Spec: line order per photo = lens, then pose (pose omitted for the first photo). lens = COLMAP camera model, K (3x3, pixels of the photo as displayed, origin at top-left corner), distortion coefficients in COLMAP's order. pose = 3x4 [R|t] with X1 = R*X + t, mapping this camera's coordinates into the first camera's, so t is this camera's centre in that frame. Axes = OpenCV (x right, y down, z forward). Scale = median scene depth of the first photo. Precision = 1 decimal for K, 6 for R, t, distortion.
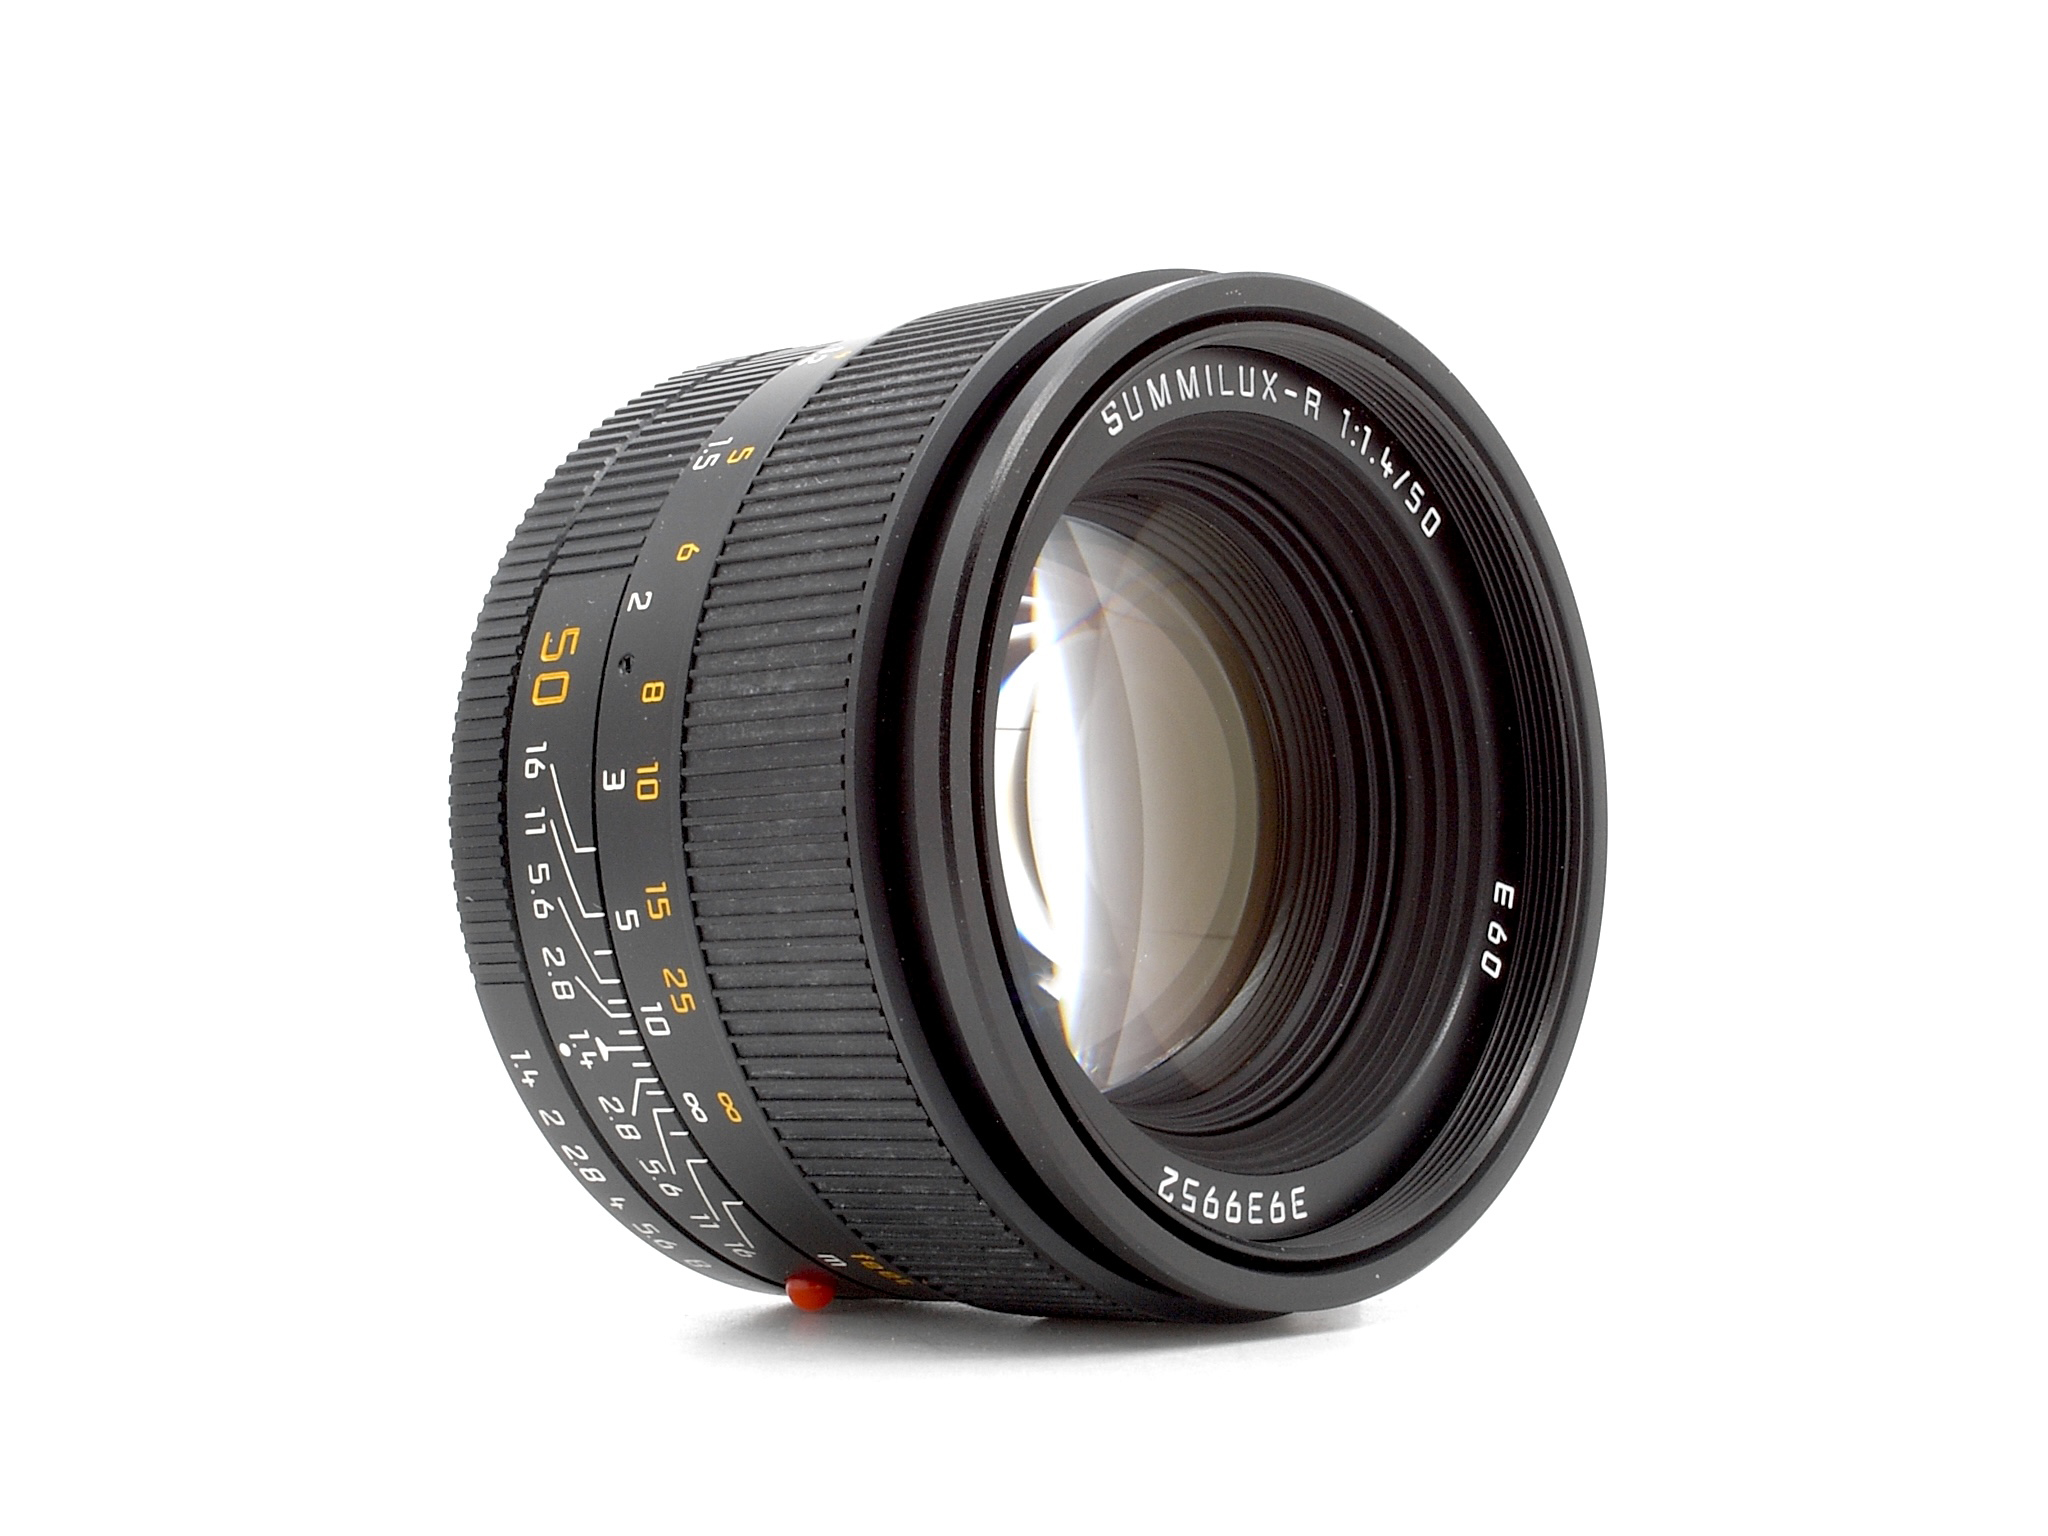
lens RADIAL K [[4350.3, 0, 1023.7], [0, 4350.3, 773.8], [0, 0, 1]] dist [0.110512, 0.000000]
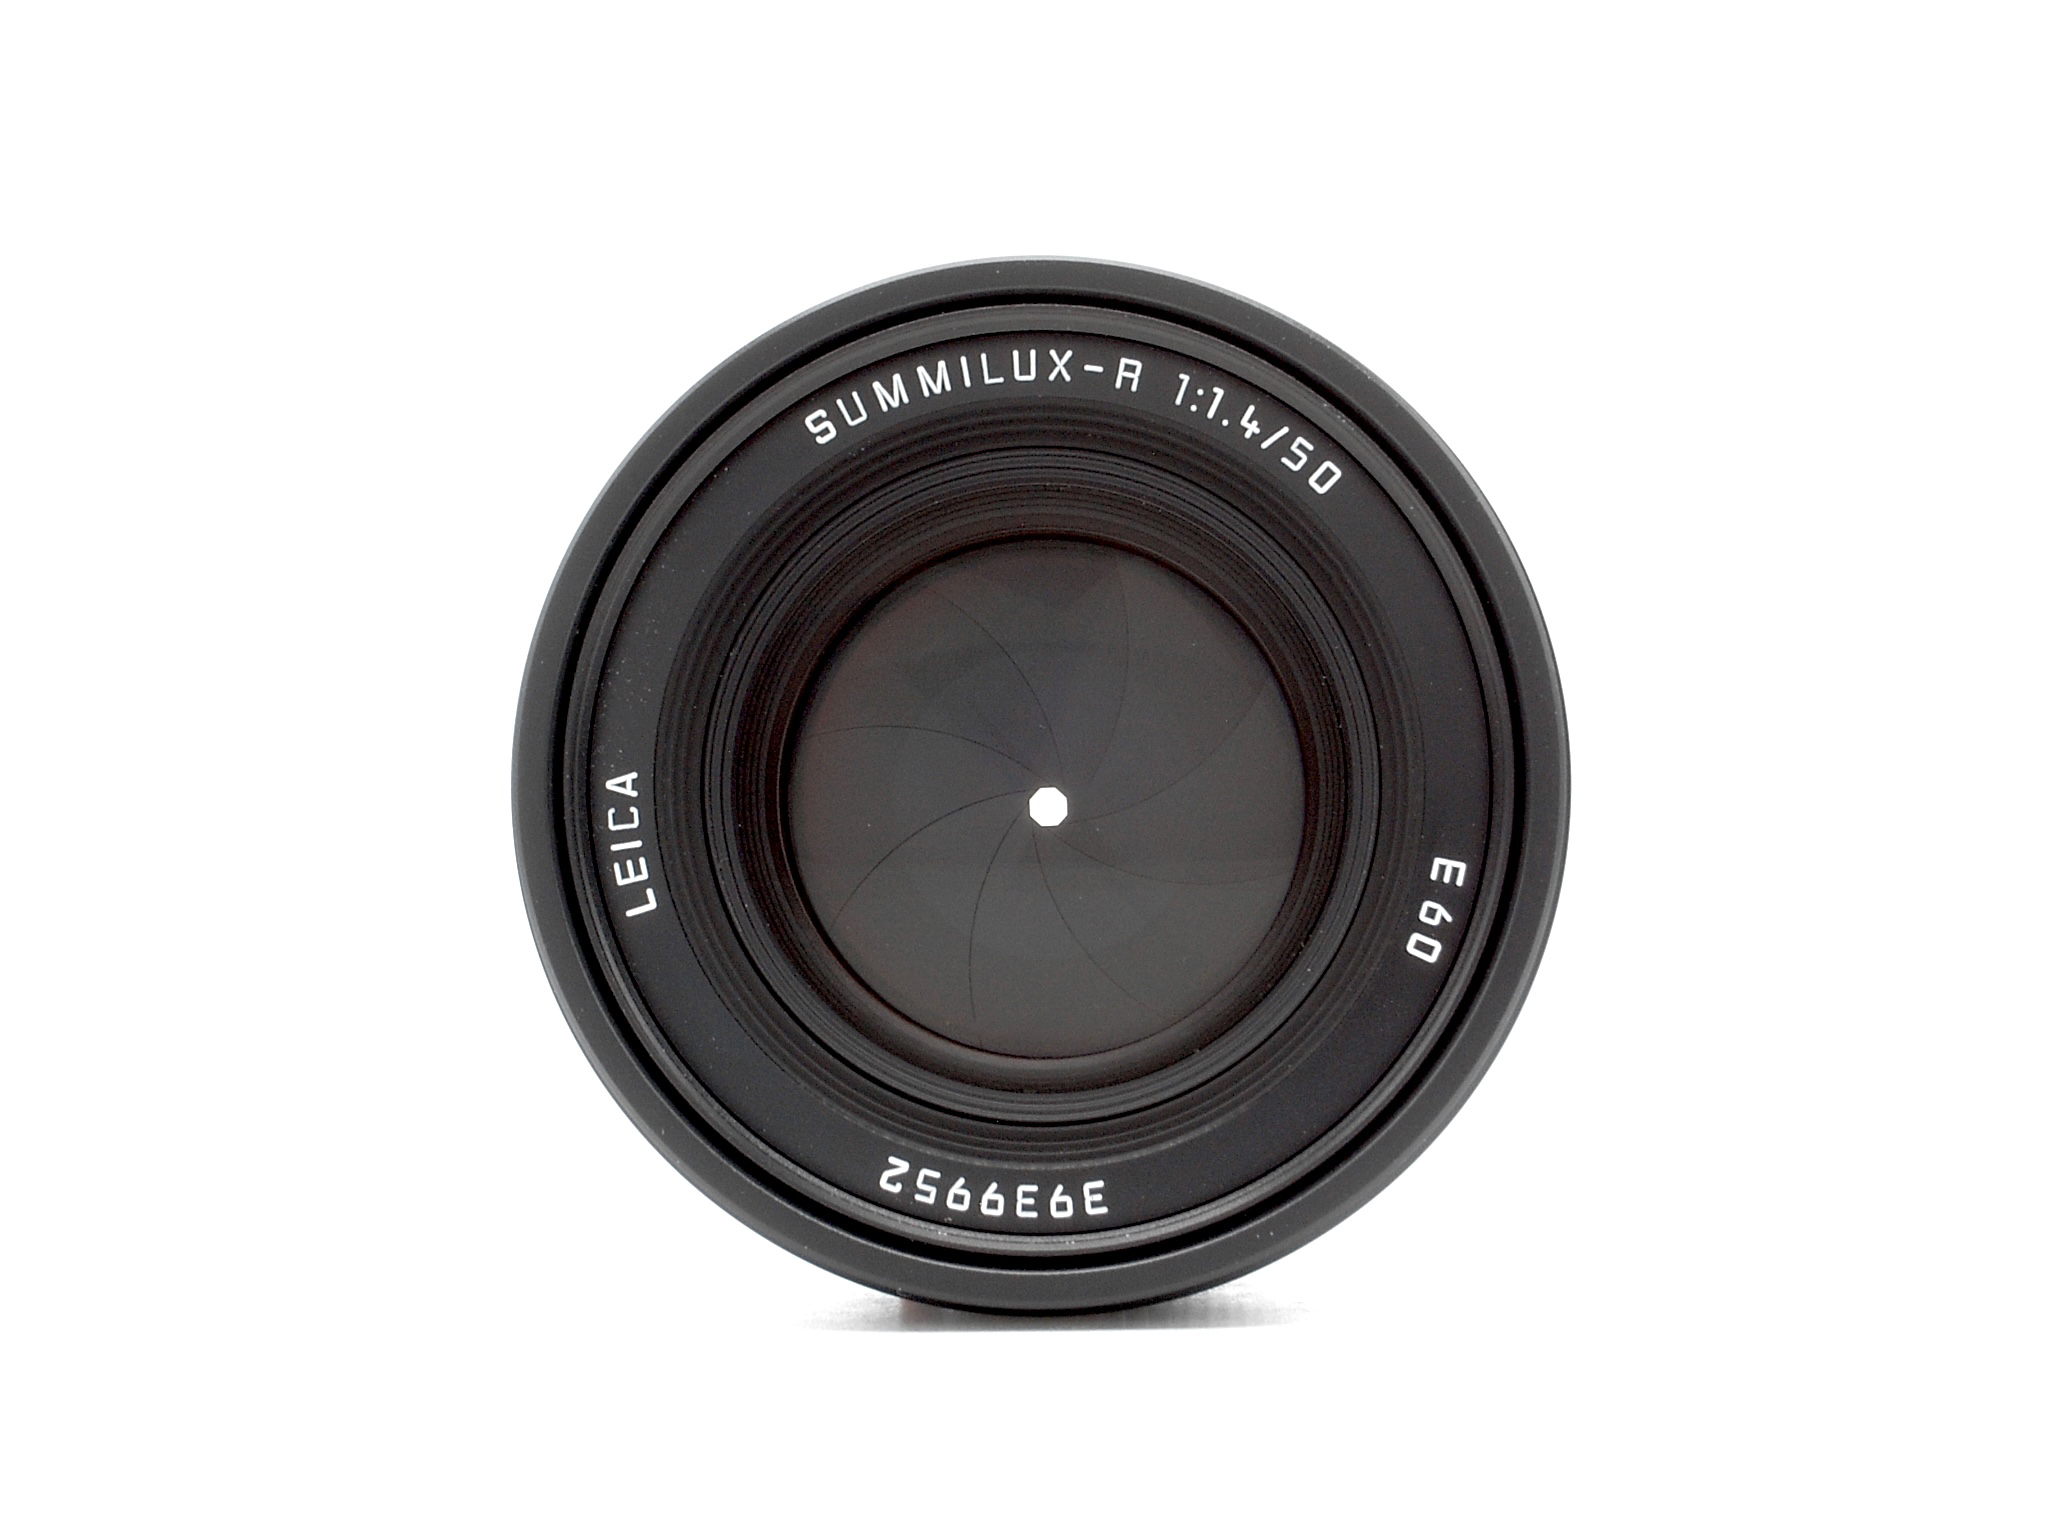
lens RADIAL K [[4350.3, 0, 1023.4], [0, 4350.3, 762.6], [0, 0, 1]] dist [0.110512, 0.000000]
pose [[0.623872, -0.033994, -0.780787, 0.818372], [0.054907, 0.998491, 0.000400, -0.000491], [0.779595, -0.043121, 0.624798, 0.378395]]
